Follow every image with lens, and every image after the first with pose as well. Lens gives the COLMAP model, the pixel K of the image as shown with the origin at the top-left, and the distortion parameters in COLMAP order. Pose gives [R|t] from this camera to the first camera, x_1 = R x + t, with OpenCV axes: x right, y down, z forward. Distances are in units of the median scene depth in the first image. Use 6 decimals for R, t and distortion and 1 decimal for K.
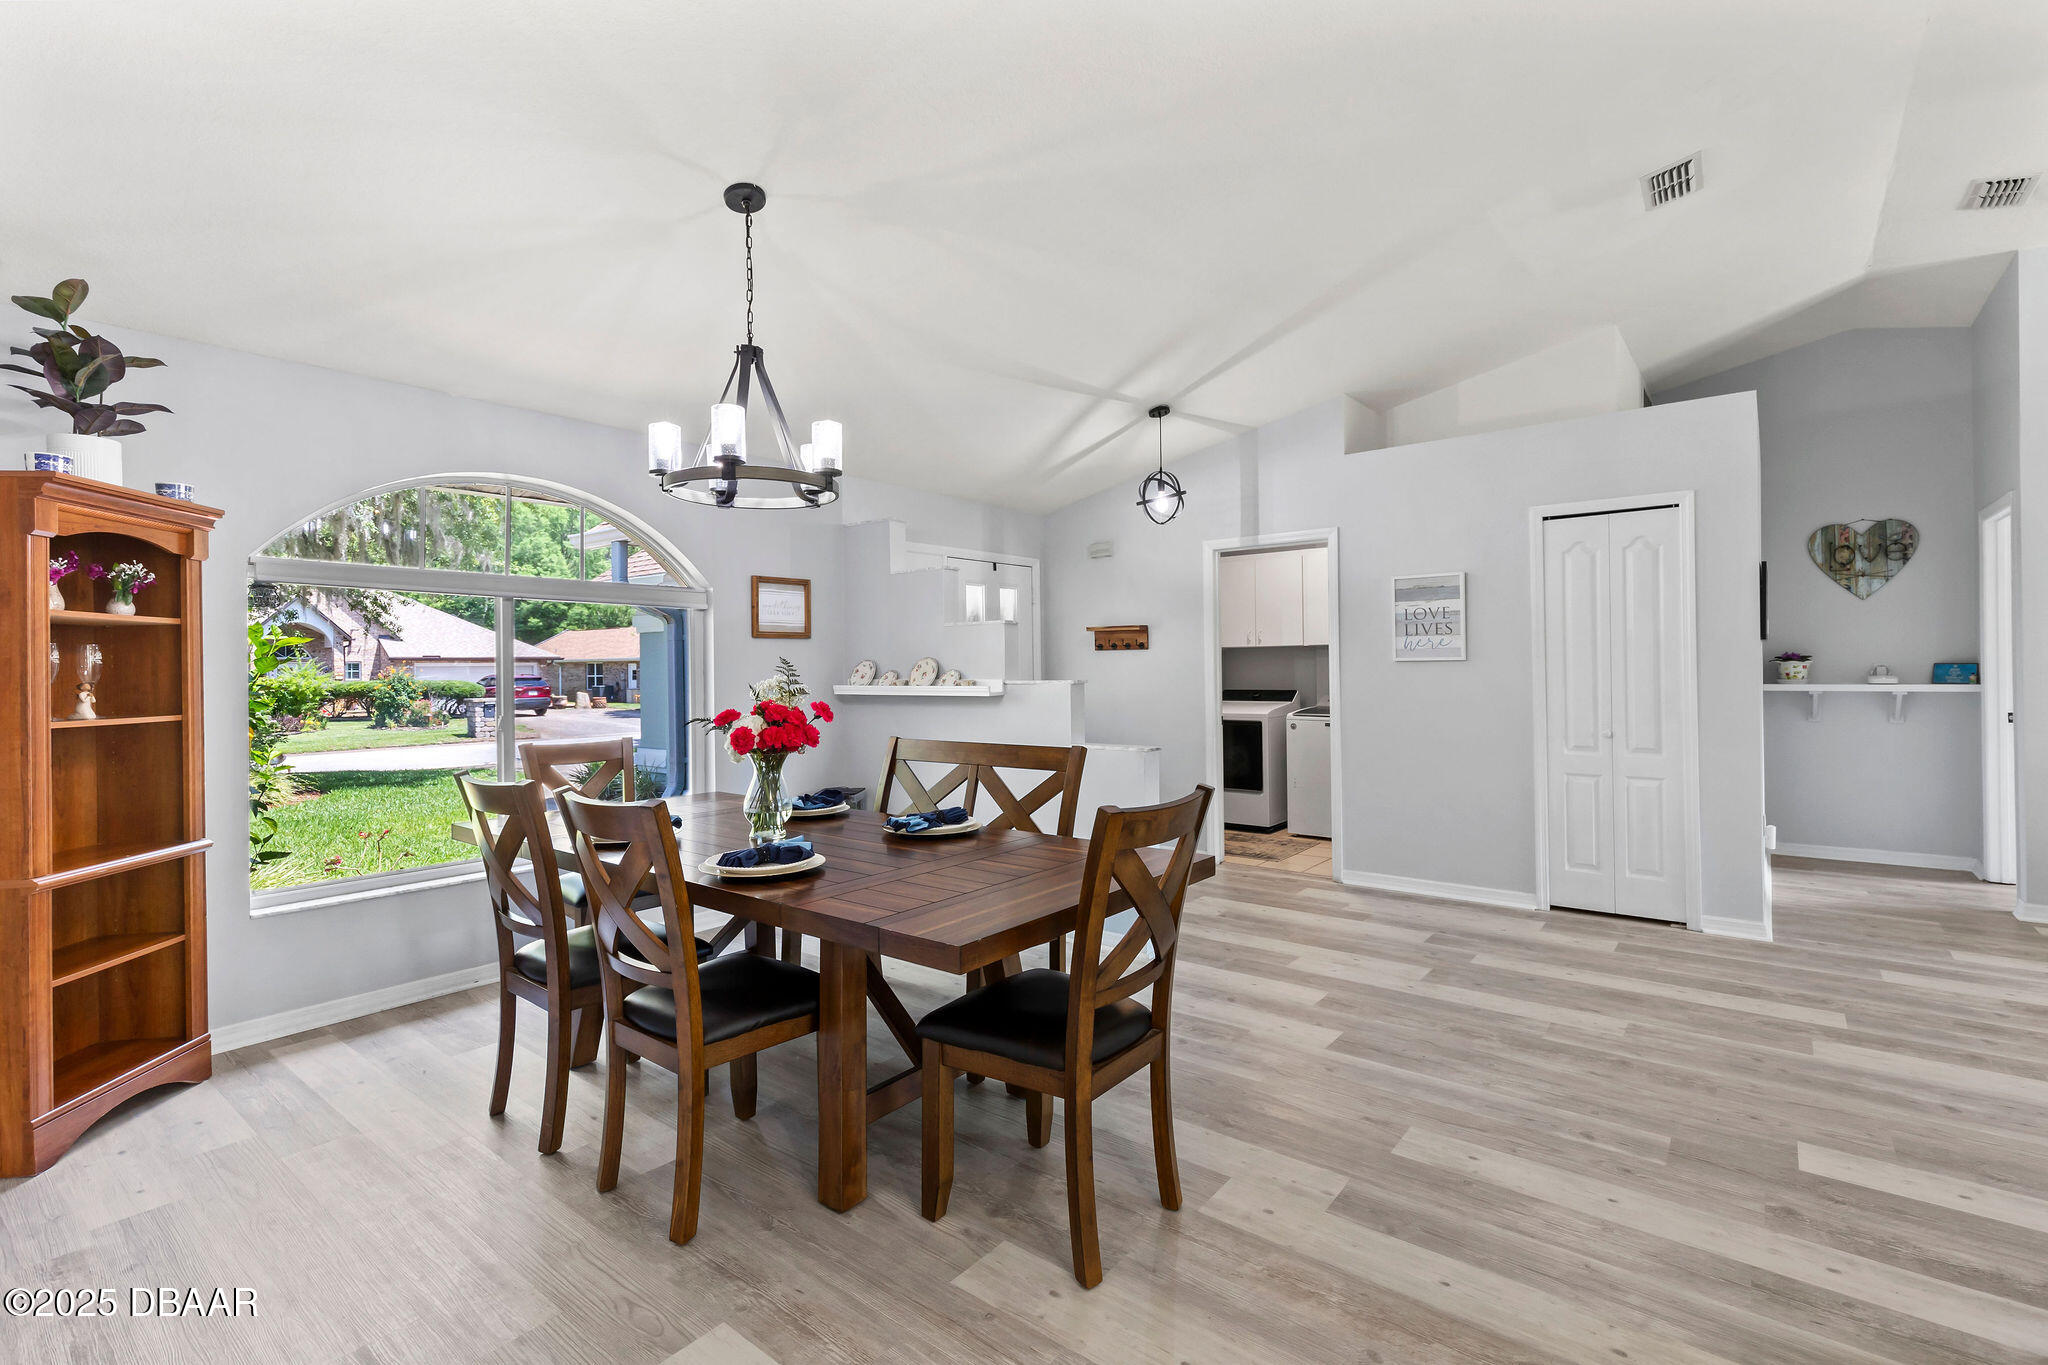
lens RADIAL K [[927.5, 0, 1016.0], [0, 927.5, 659.8], [0, 0, 1]] dist [0.003533, 0.001141]
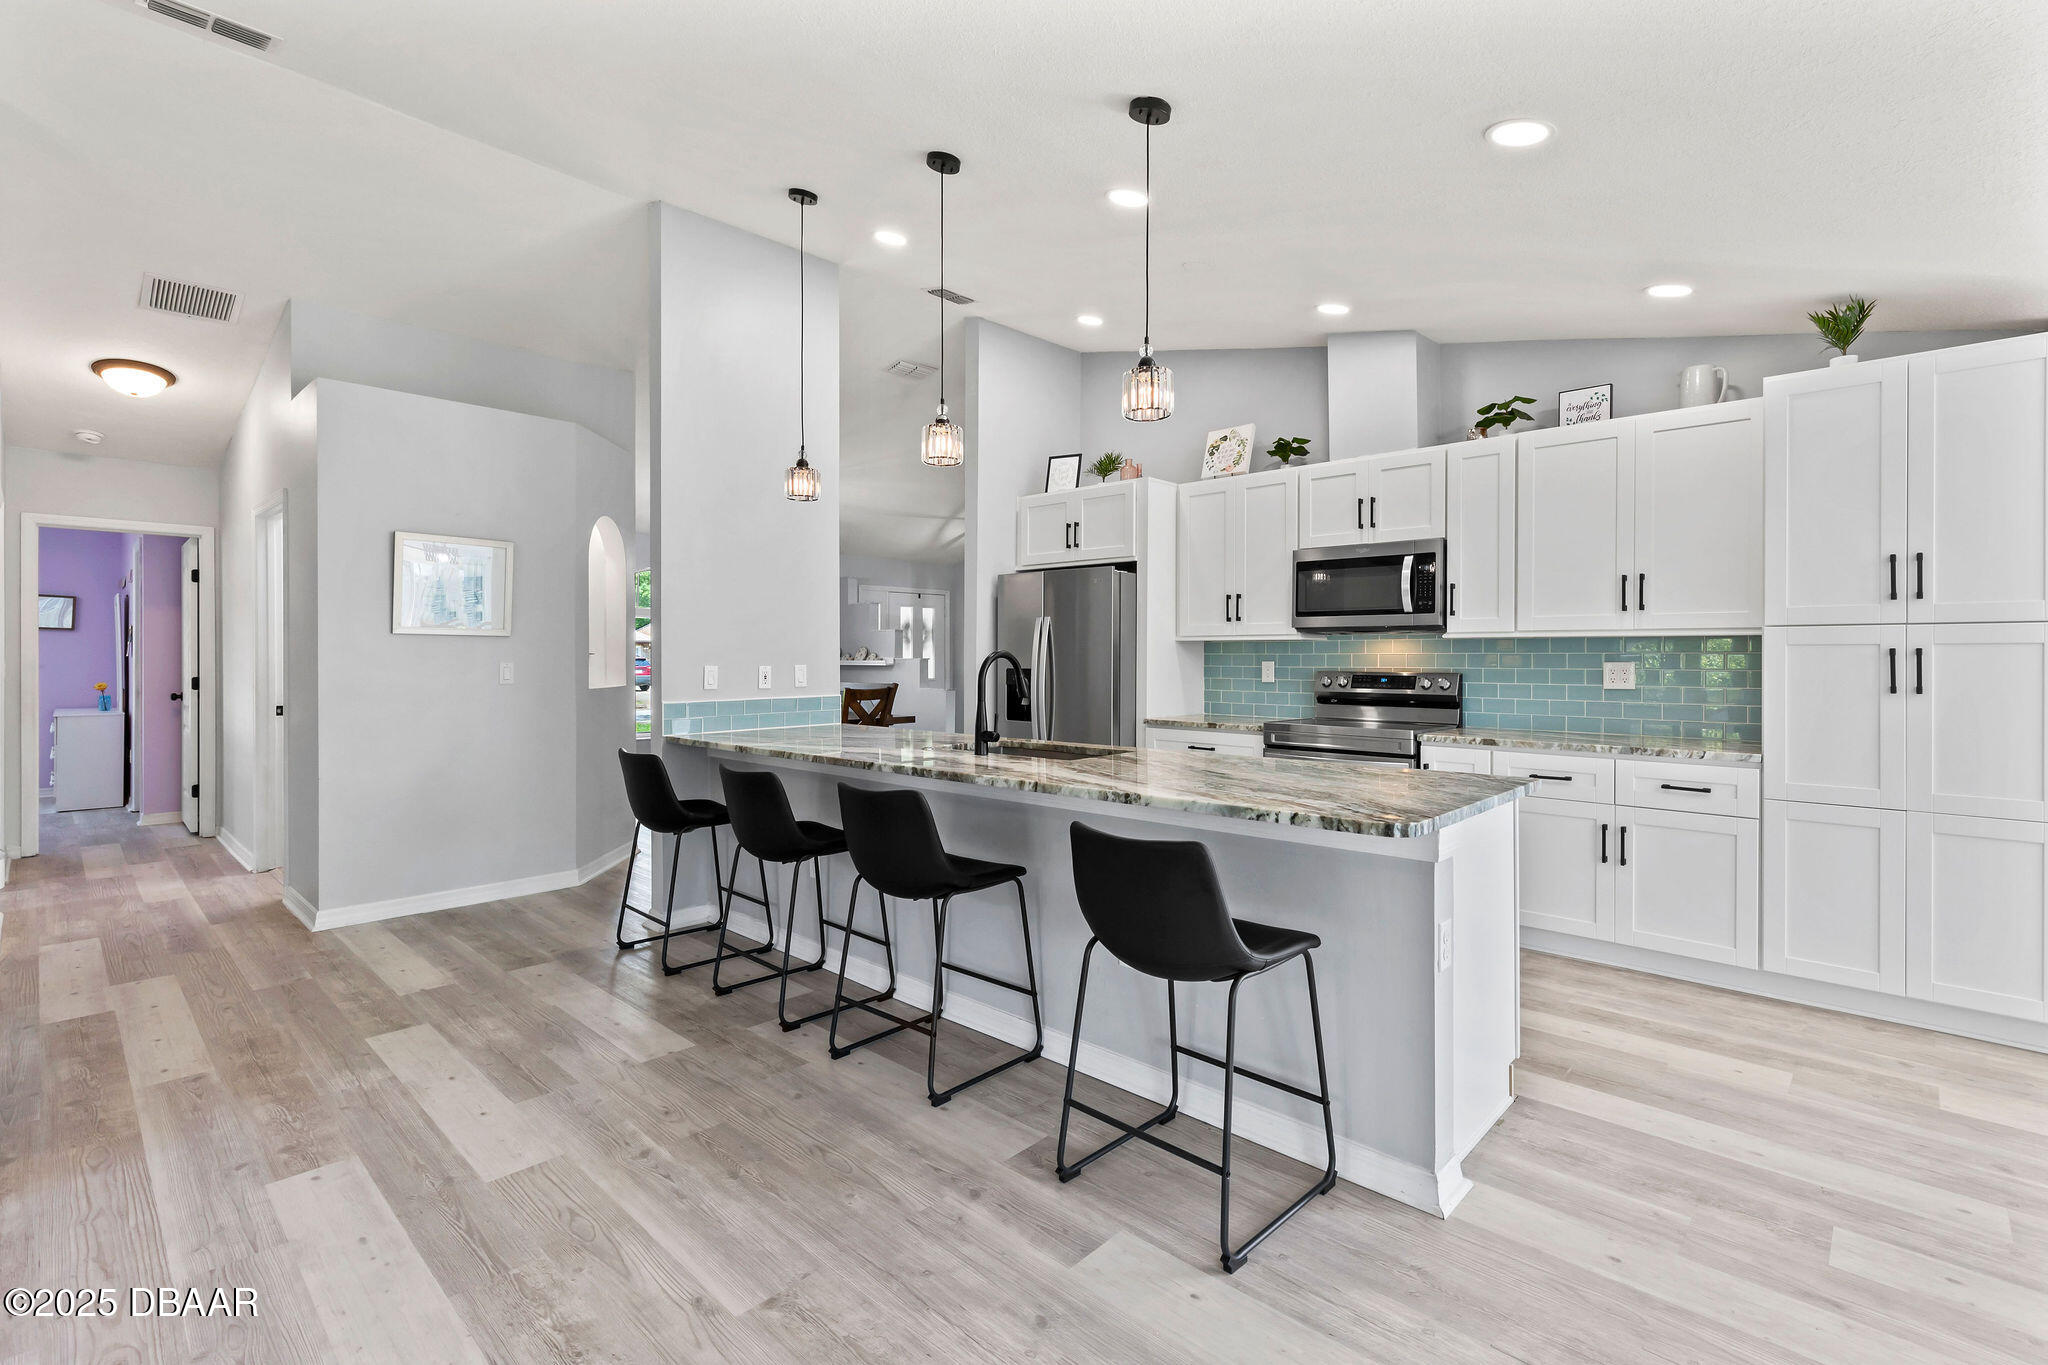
lens RADIAL K [[927.5, 0, 1027.2], [0, 927.5, 657.2], [0, 0, 1]] dist [0.003533, 0.001141]
pose [[0.997286, 0.012707, -0.072514, 0.594466], [-0.012016, 0.999878, 0.009965, -0.006019], [0.072631, -0.009067, 0.997318, -1.458439]]
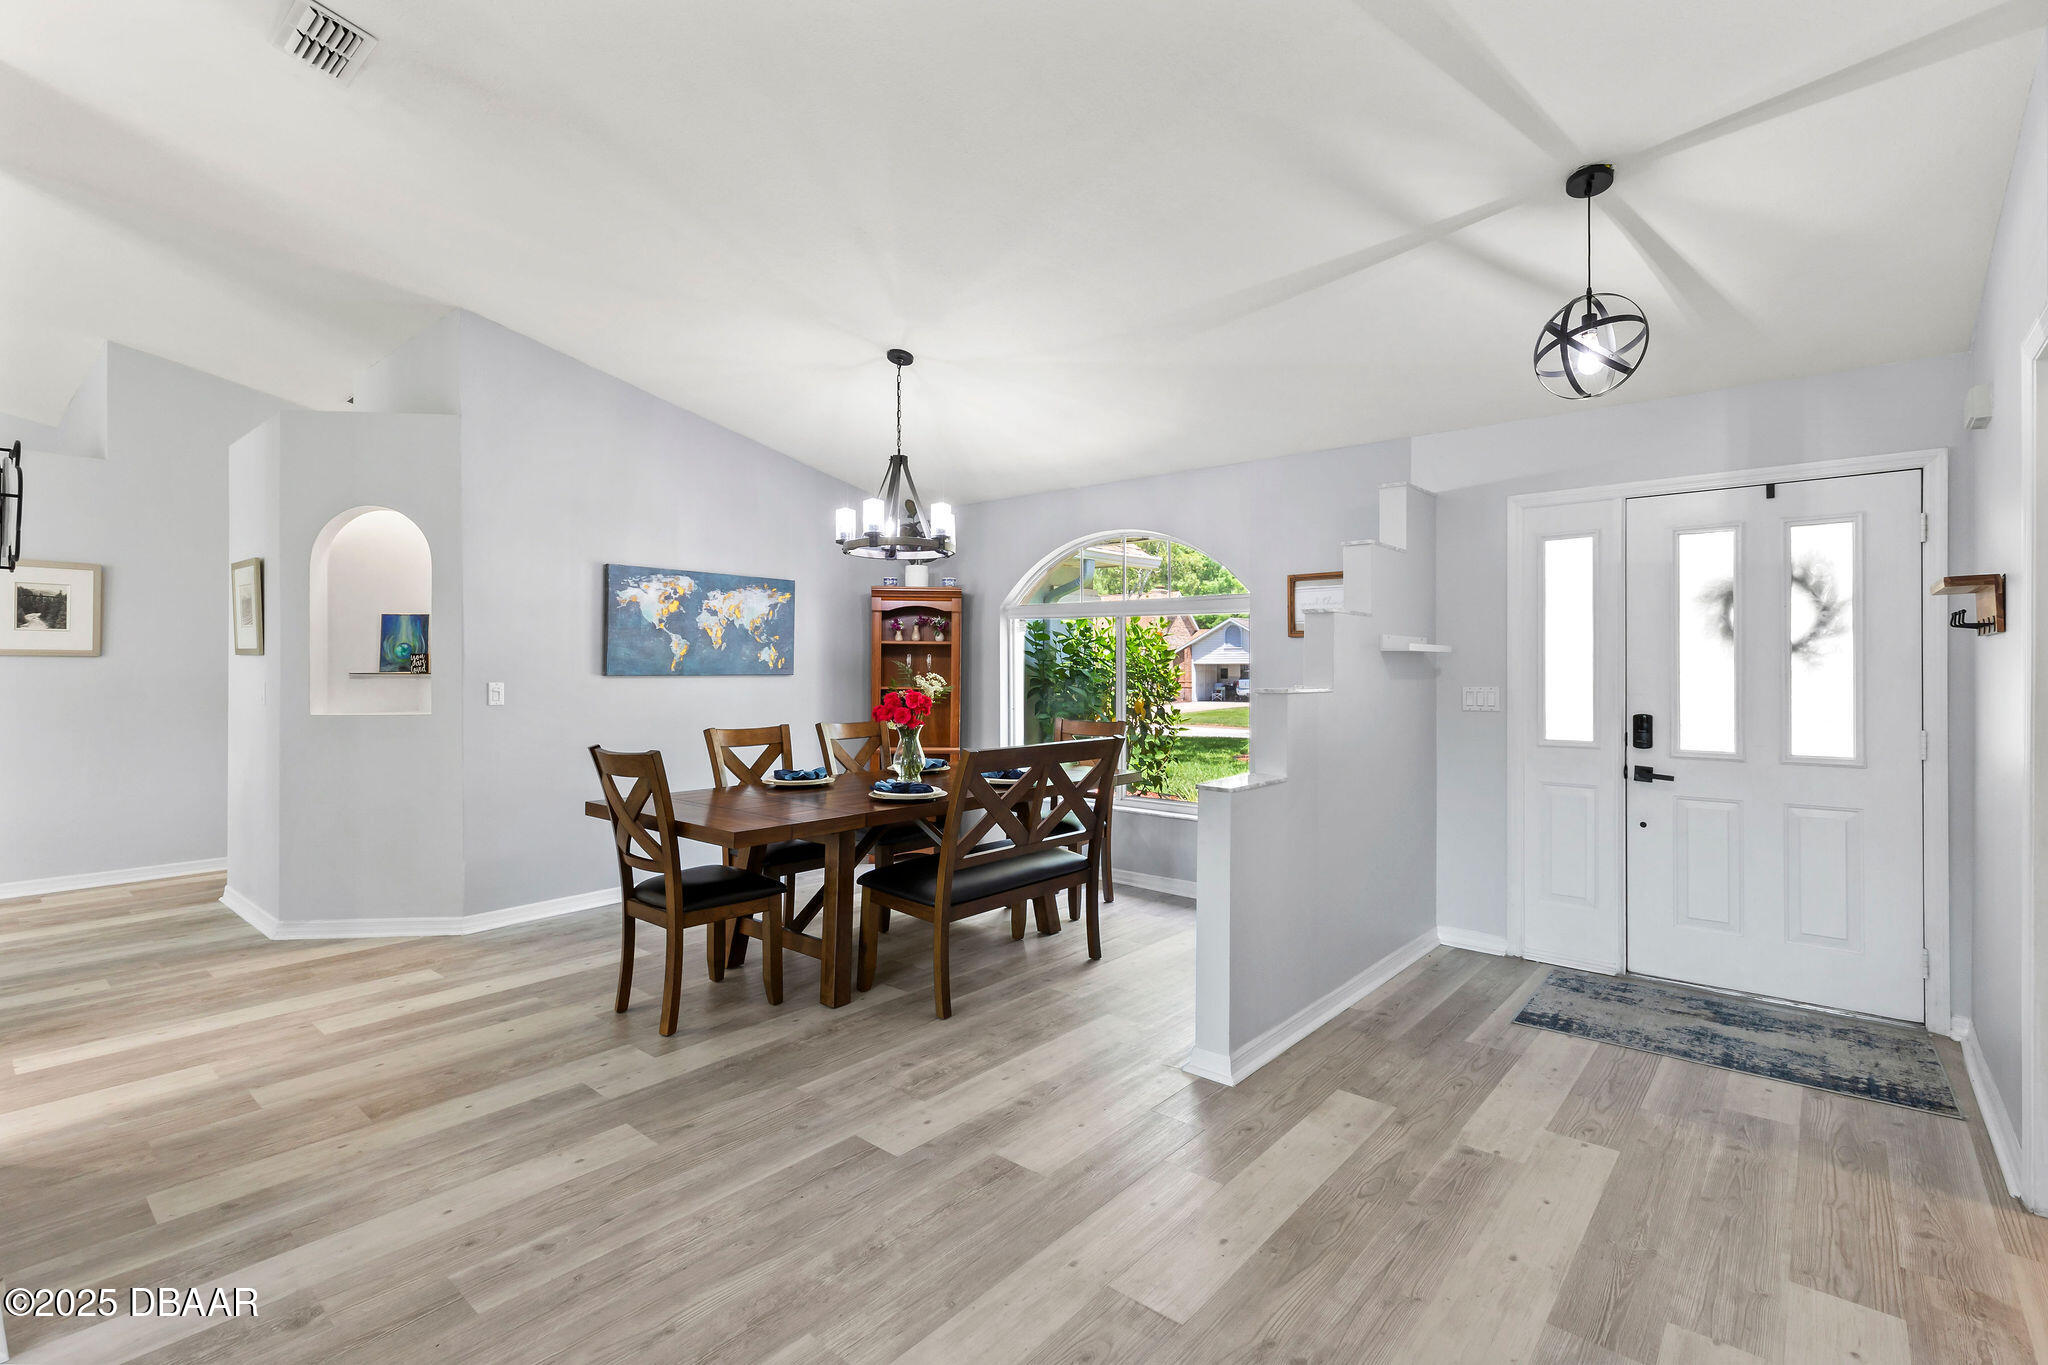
lens RADIAL K [[927.5, 0, 1021.7], [0, 927.5, 672.1], [0, 0, 1]] dist [0.003533, 0.001141]
pose [[-0.027210, 0.013850, -0.999534, 1.039003], [0.004667, 0.999895, 0.013728, -0.002995], [0.999619, -0.004291, -0.027271, 1.060881]]
